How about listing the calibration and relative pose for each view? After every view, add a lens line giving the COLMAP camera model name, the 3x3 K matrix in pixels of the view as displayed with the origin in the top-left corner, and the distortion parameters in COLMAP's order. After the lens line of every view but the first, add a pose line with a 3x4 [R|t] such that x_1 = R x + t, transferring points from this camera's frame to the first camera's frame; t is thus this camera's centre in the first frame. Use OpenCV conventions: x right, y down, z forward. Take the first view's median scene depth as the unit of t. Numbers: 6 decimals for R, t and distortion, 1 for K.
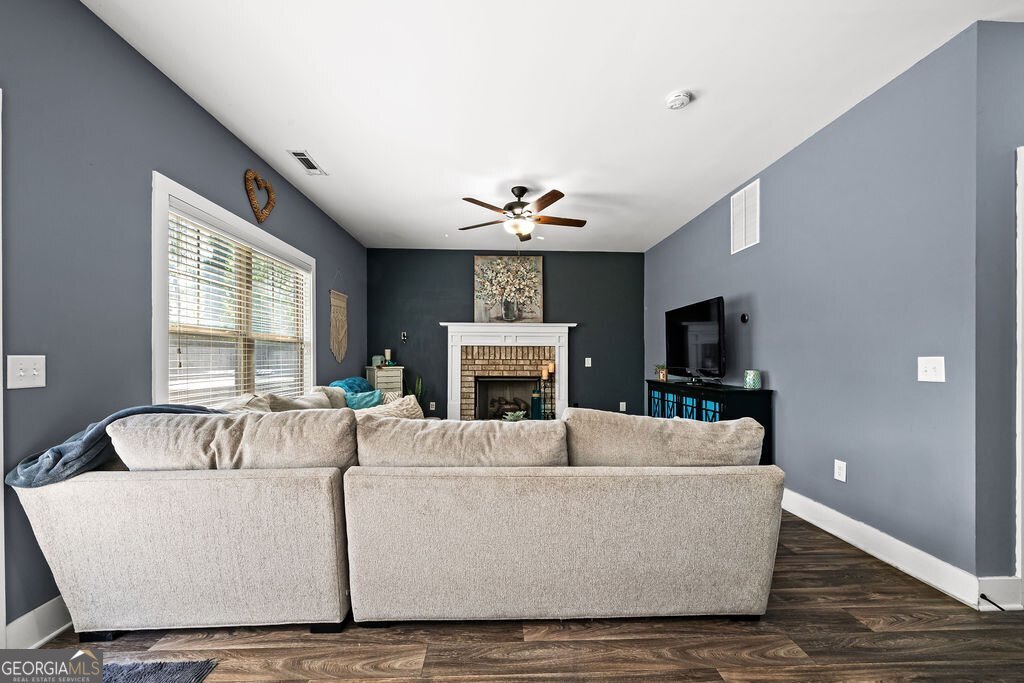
lens RADIAL K [[399.9, 0, 508.9], [0, 399.9, 362.9], [0, 0, 1]] dist [0.000250, -0.000119]
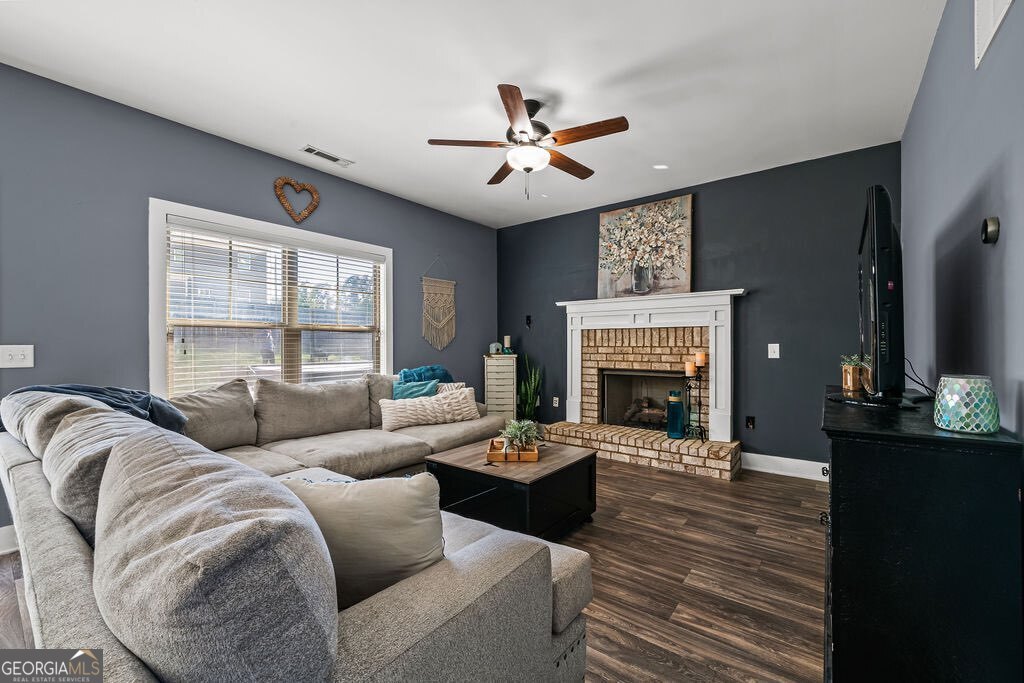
lens RADIAL K [[414.1, 0, 511.9], [0, 414.1, 349.1], [0, 0, 1]] dist [-0.002563, 0.000384]
pose [[0.766642, 0.001656, -0.642073, 0.304704], [-0.002777, 0.999996, -0.000738, -0.002750], [0.642069, 0.002349, 0.766643, 0.272645]]
